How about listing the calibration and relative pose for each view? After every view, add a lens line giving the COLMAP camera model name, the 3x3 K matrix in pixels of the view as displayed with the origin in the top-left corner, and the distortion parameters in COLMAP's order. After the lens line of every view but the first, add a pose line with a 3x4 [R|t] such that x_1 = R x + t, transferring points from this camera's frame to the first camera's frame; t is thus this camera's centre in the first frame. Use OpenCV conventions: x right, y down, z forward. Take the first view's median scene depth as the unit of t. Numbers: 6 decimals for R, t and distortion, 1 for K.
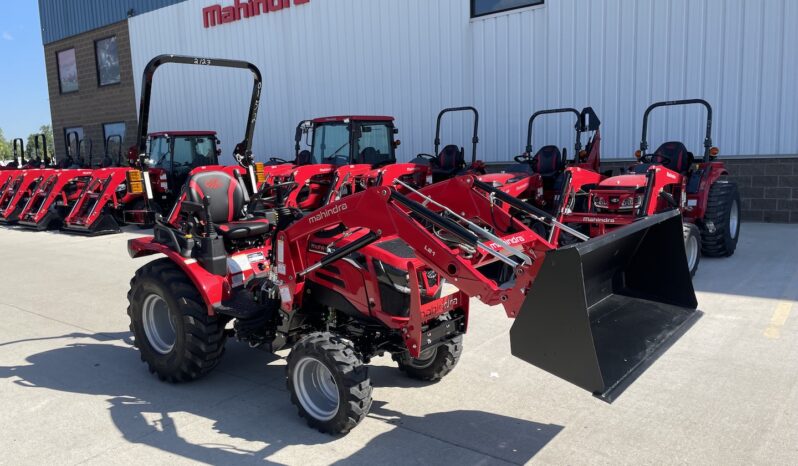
lens RADIAL K [[601.0, 0, 403.4], [0, 601.0, 239.2], [0, 0, 1]] dist [0.116186, -0.145417]
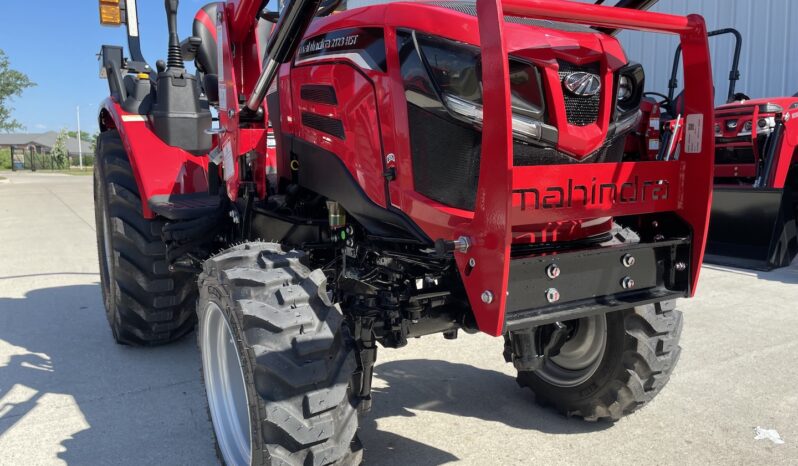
lens RADIAL K [[601.0, 0, 403.4], [0, 601.0, 239.2], [0, 0, 1]] dist [0.116186, -0.145417]
pose [[0.934437, 0.070486, -0.349082, 0.065676], [-0.076057, 0.997101, -0.002260, 0.125672], [0.347911, 0.028661, 0.937089, 0.584569]]
